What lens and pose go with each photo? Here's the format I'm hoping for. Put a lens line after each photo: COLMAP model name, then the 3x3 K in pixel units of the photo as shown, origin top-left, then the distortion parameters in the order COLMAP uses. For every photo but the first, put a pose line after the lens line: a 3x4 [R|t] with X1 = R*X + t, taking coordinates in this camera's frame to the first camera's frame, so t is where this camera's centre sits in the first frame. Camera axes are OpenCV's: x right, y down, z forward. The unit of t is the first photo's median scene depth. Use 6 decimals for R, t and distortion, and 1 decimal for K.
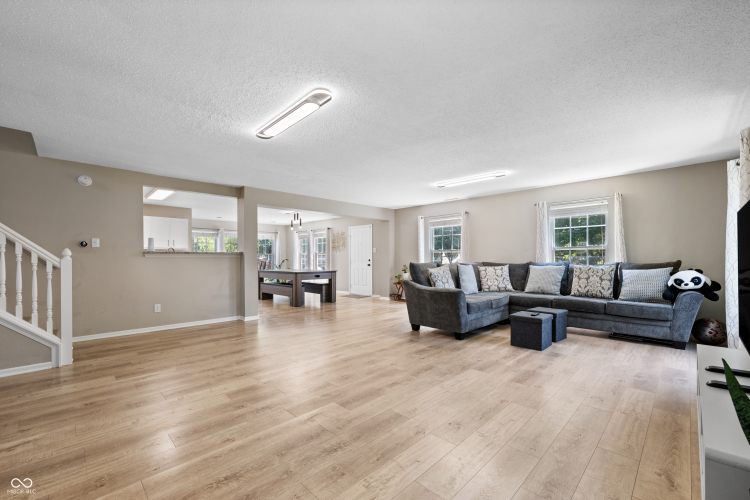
lens RADIAL K [[311.7, 0, 375.0], [0, 311.7, 258.9], [0, 0, 1]] dist [0.000636, 0.000108]
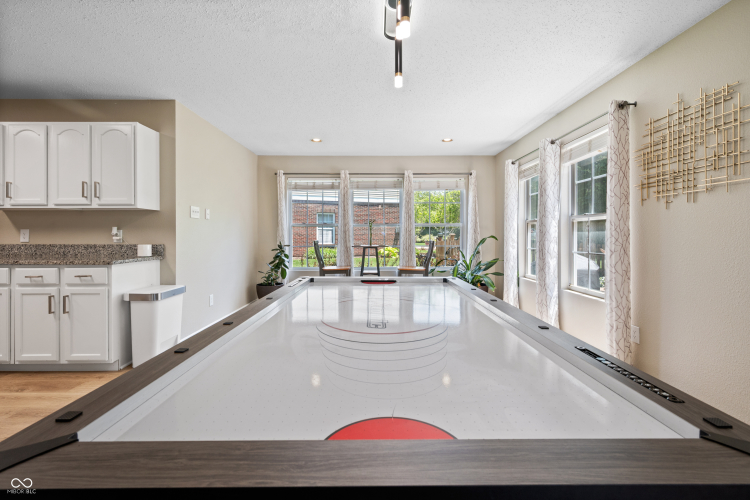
lens RADIAL K [[328.9, 0, 375.6], [0, 328.9, 235.1], [0, 0, 1]] dist [-0.000727, -0.000109]
pose [[0.711510, 0.002073, -0.702673, -0.196304], [-0.002829, 0.999996, 0.000085, 0.000399], [0.702671, 0.001927, 0.711513, 1.272515]]
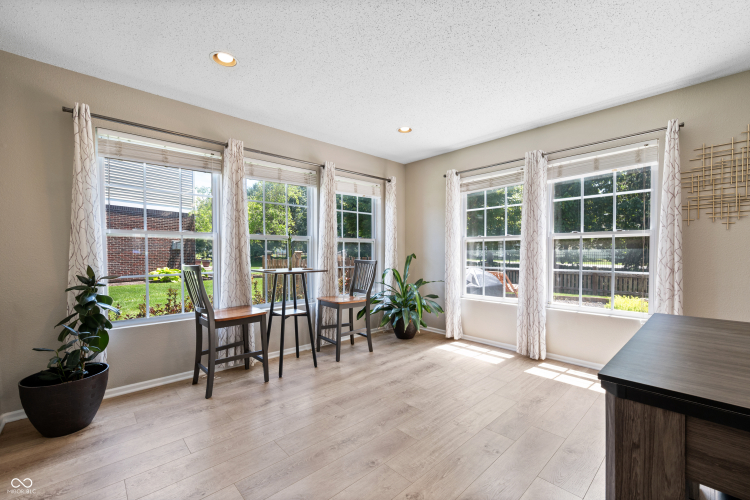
lens RADIAL K [[311.7, 0, 375.0], [0, 311.7, 258.9], [0, 0, 1]] dist [0.000636, 0.000108]
pose [[0.999357, 0.001748, -0.035821, -0.680294], [-0.001079, 0.999825, 0.018680, -0.000456], [0.035847, -0.018629, 0.999184, 1.373971]]
